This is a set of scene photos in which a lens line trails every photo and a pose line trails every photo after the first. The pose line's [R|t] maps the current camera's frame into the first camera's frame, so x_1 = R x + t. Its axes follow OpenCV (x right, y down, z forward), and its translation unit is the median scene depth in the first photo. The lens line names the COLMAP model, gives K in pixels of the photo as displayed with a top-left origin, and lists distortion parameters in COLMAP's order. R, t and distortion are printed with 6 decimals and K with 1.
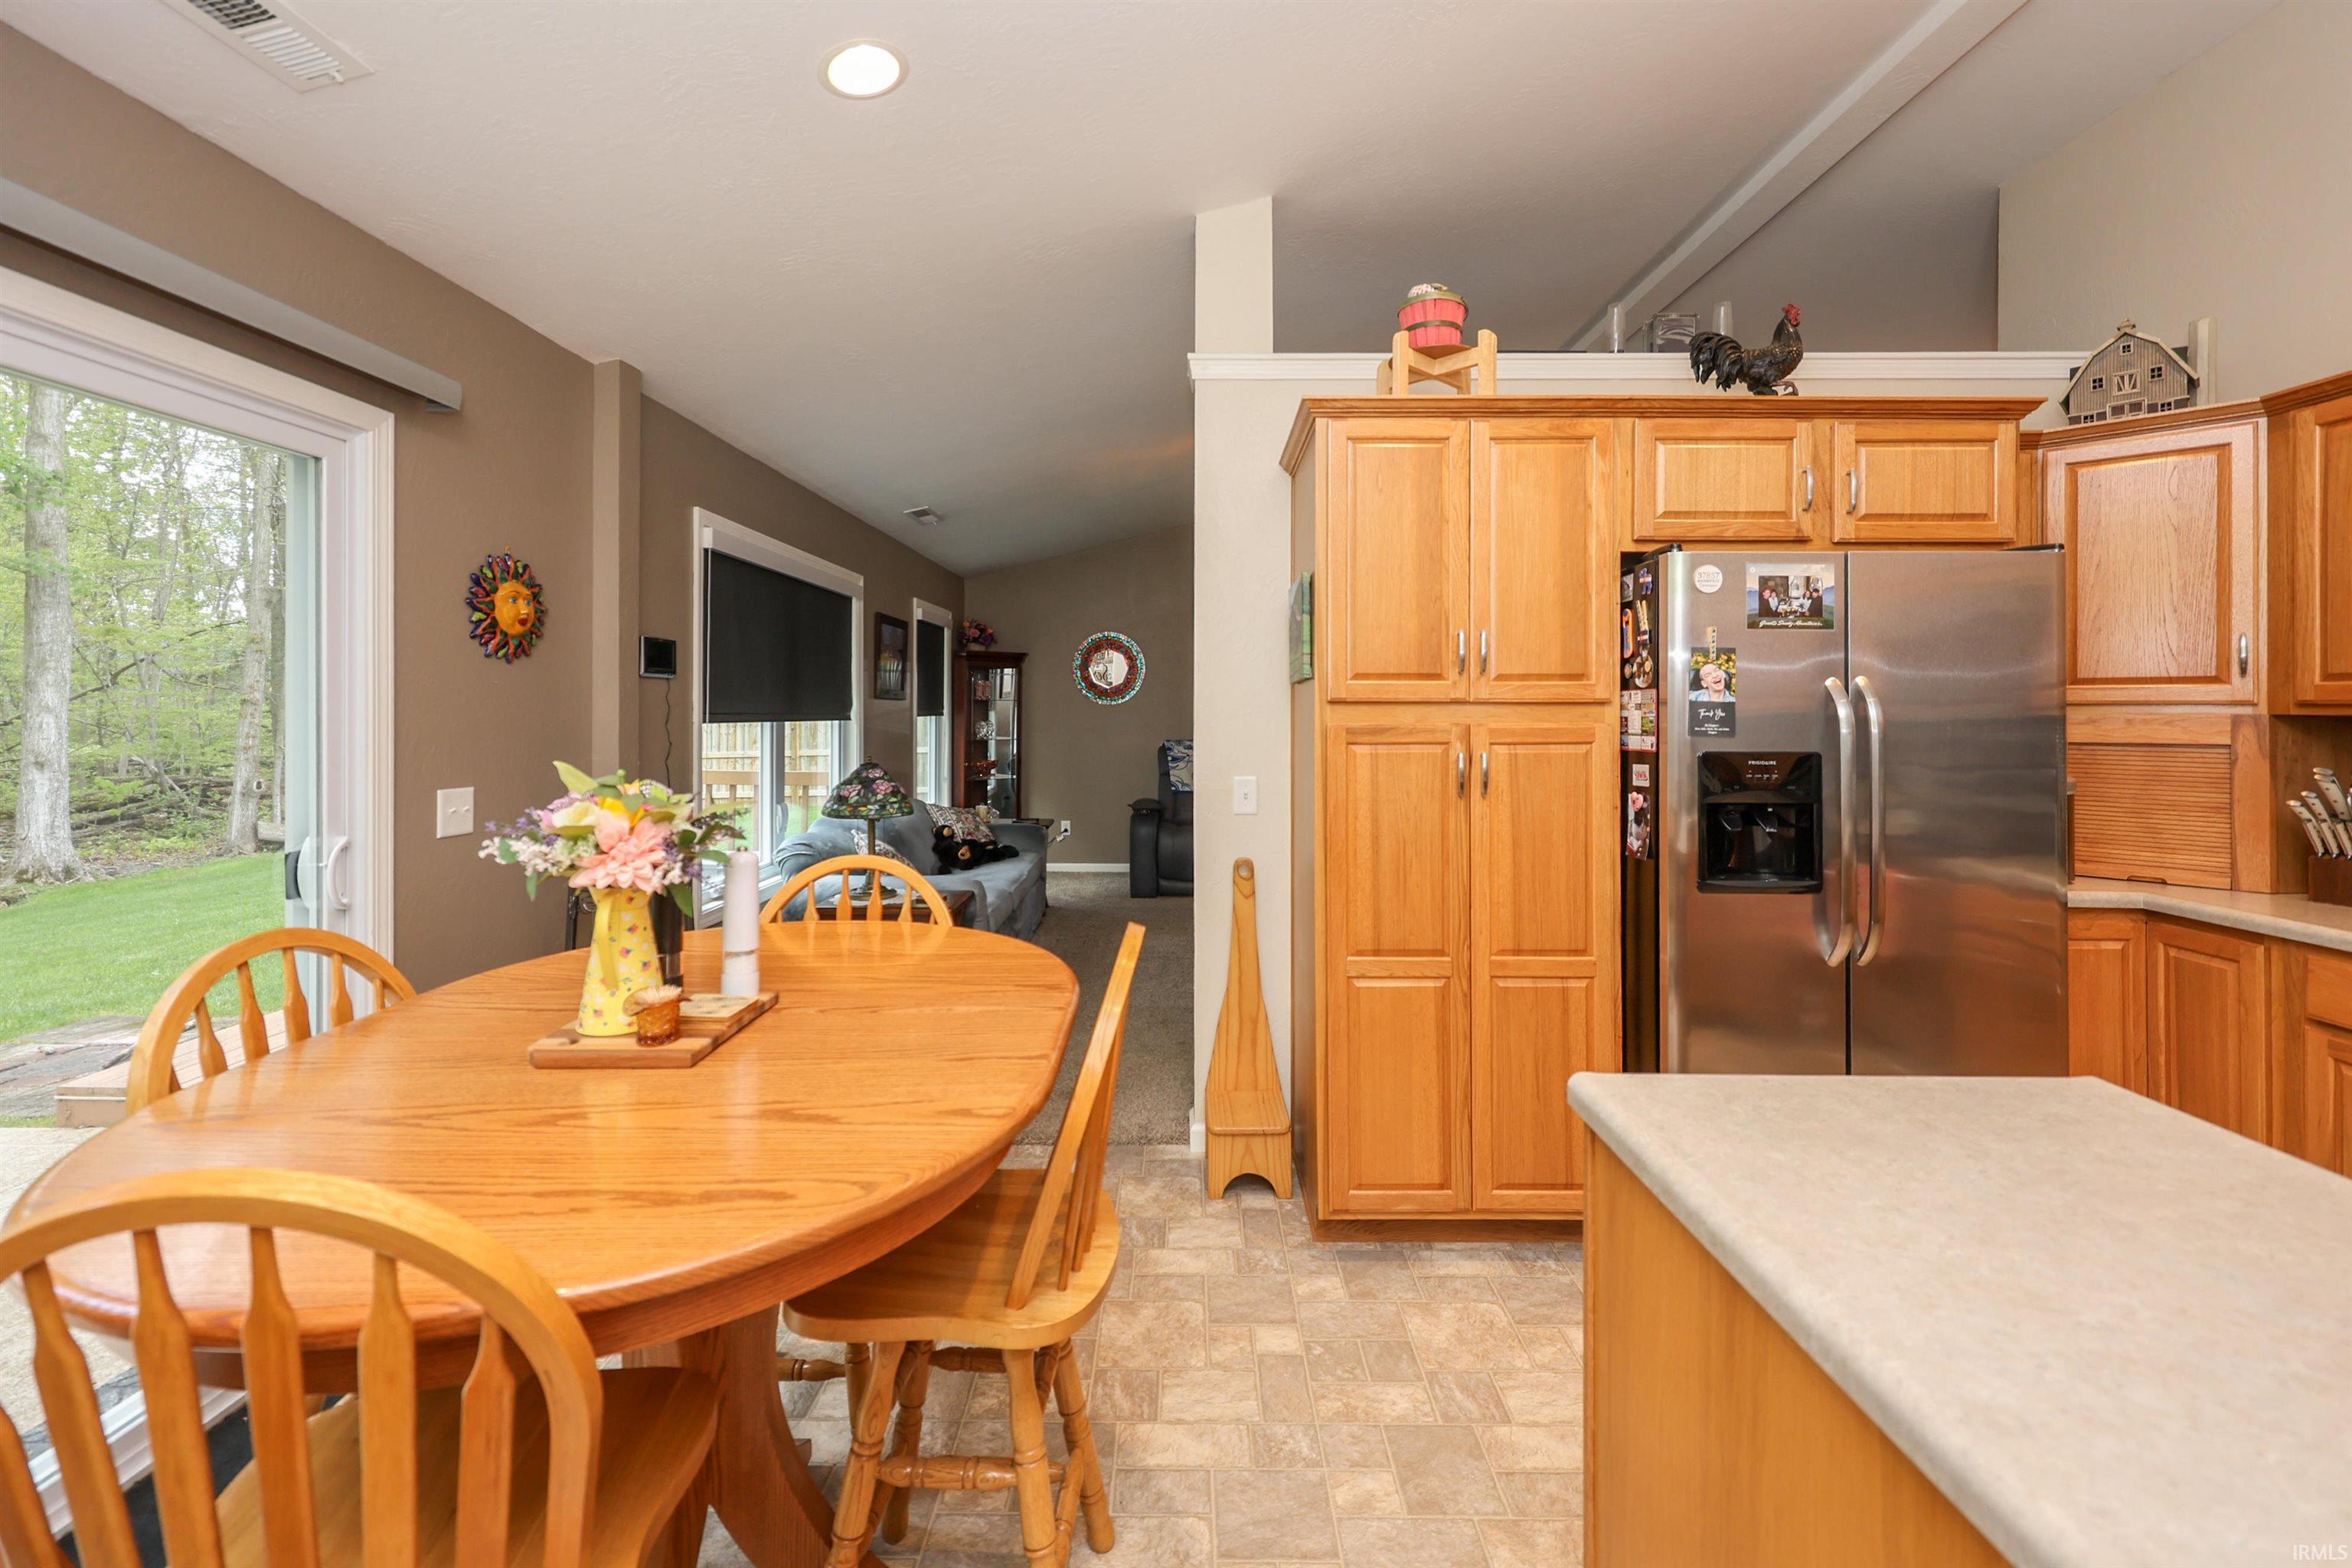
lens RADIAL K [[1032.7, 0, 1185.4], [0, 1032.7, 708.6], [0, 0, 1]] dist [0.006227, -0.000209]
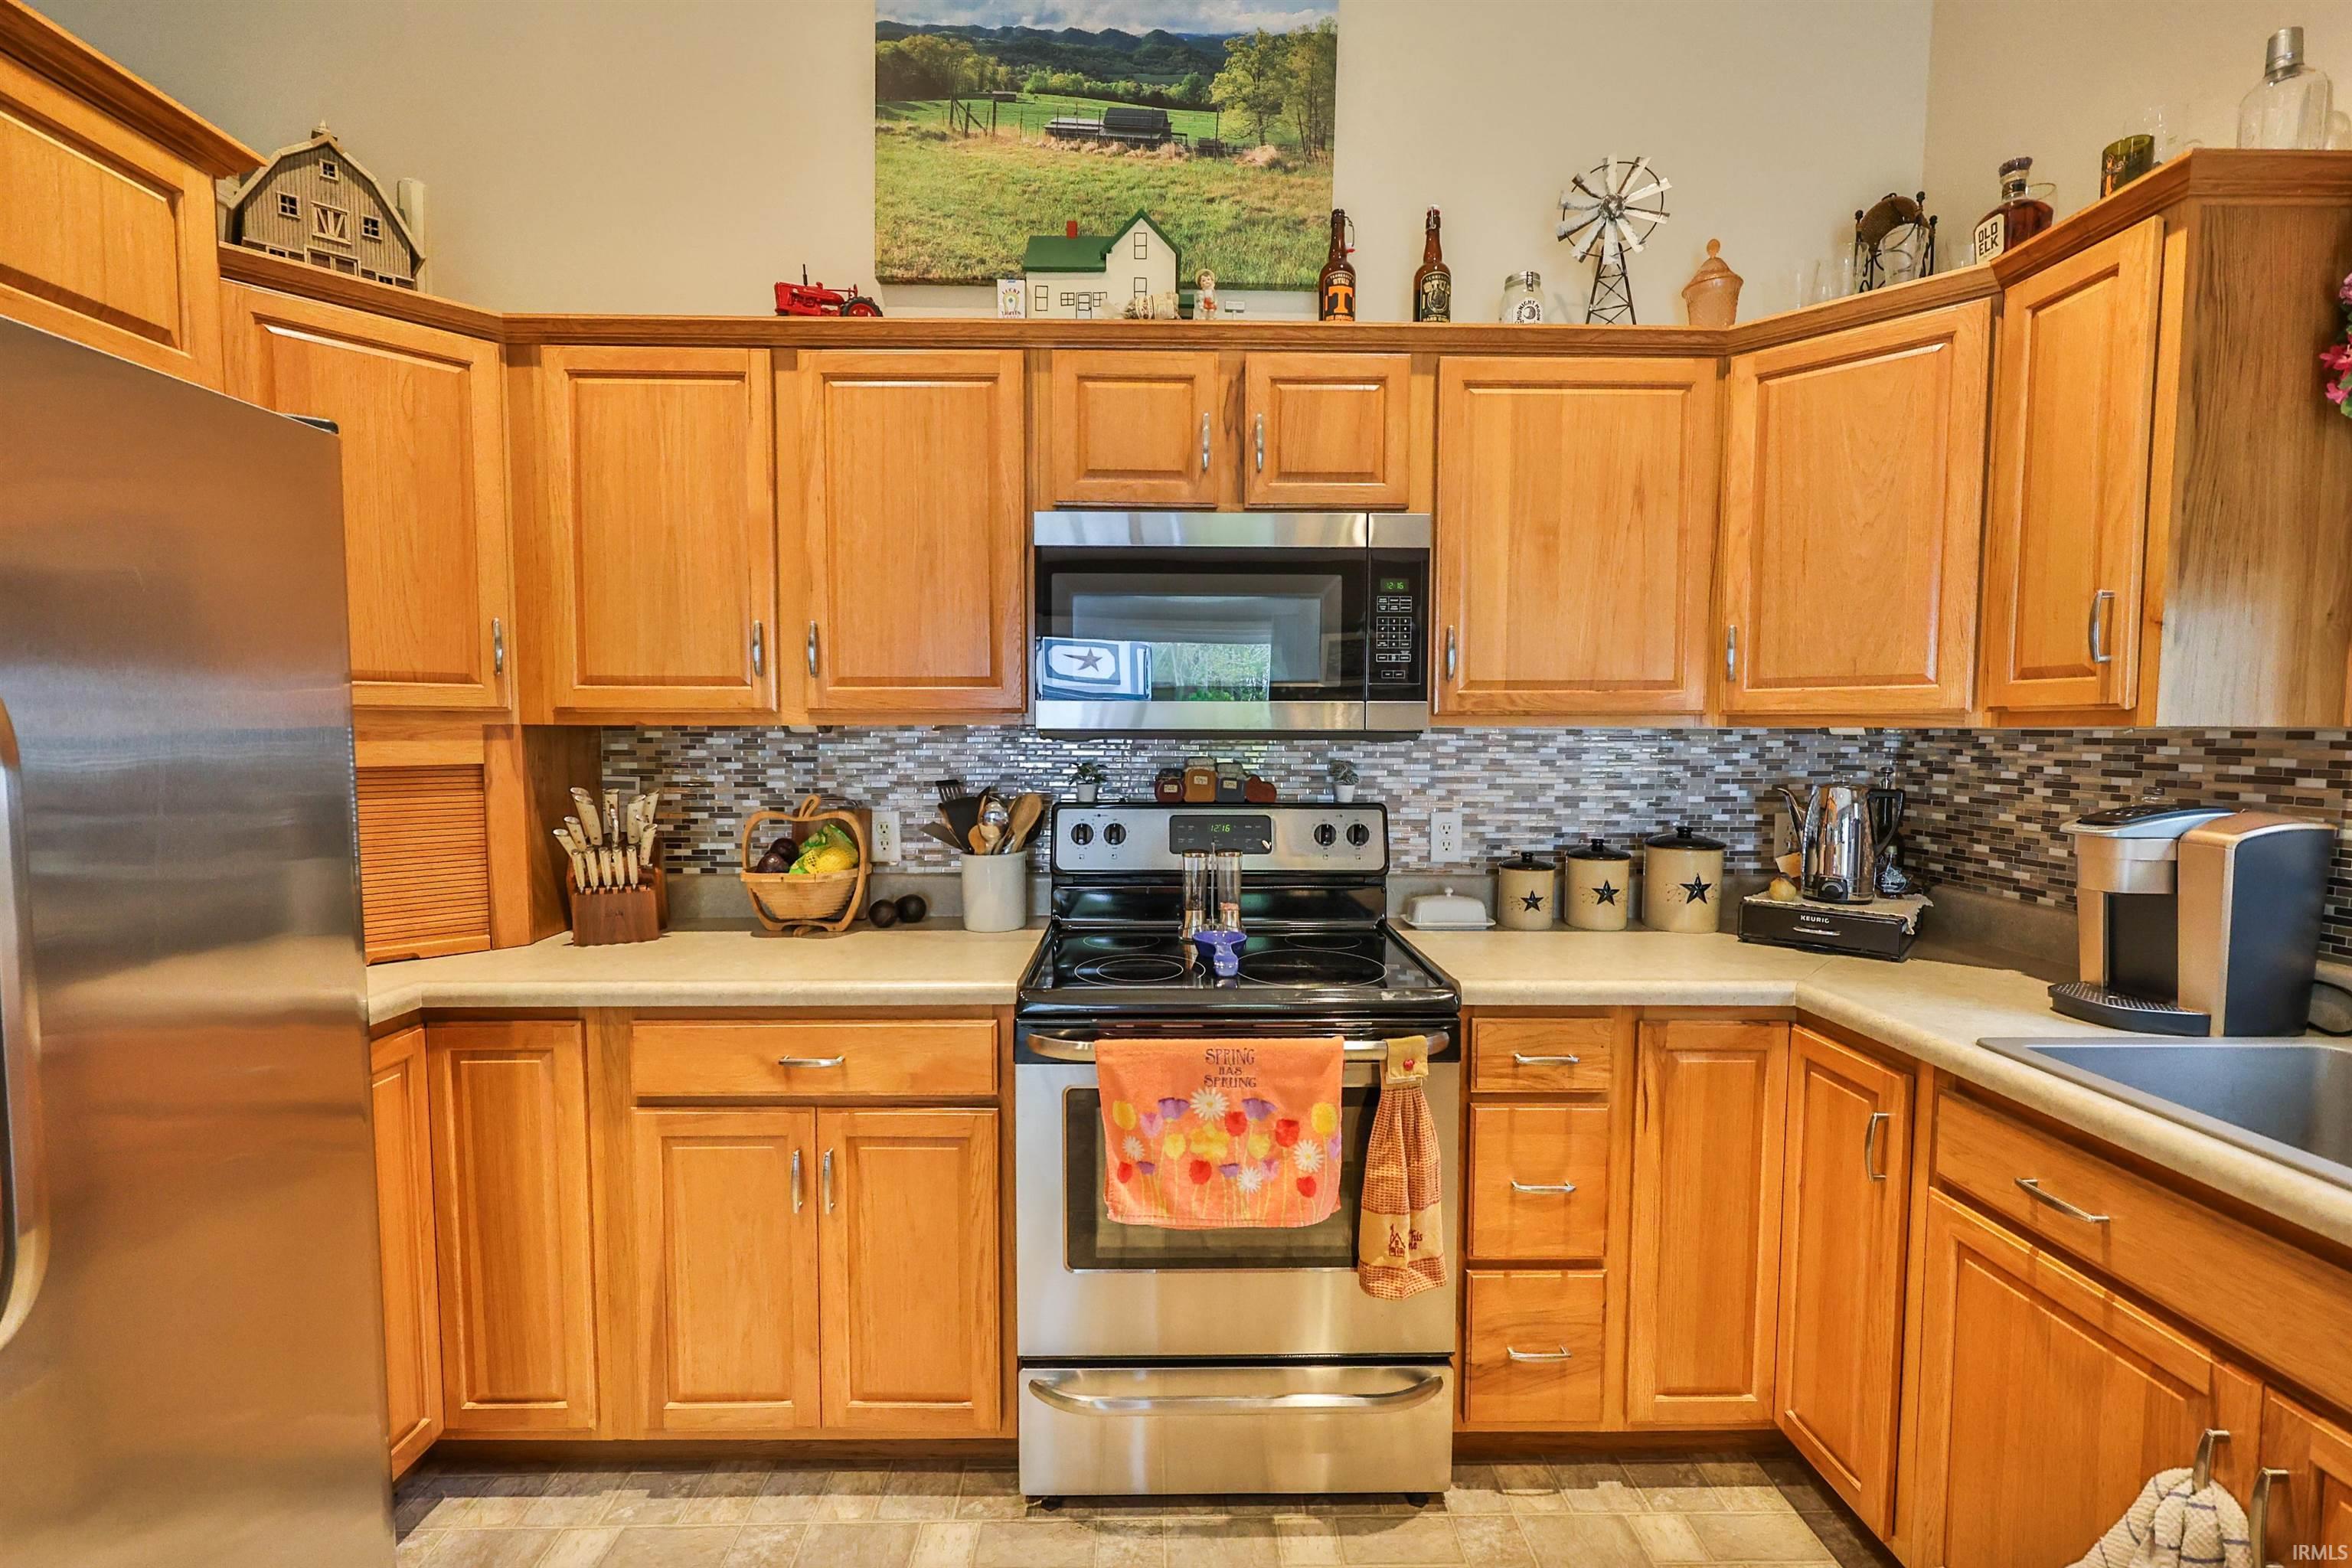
lens RADIAL K [[1032.7, 0, 1167.8], [0, 1032.7, 787.1], [0, 0, 1]] dist [0.006227, -0.000209]
pose [[0.024687, -0.061757, 0.997786, 0.269656], [-0.003996, 0.998076, 0.061874, 0.002392], [-0.999687, -0.005515, 0.024393, 0.512491]]
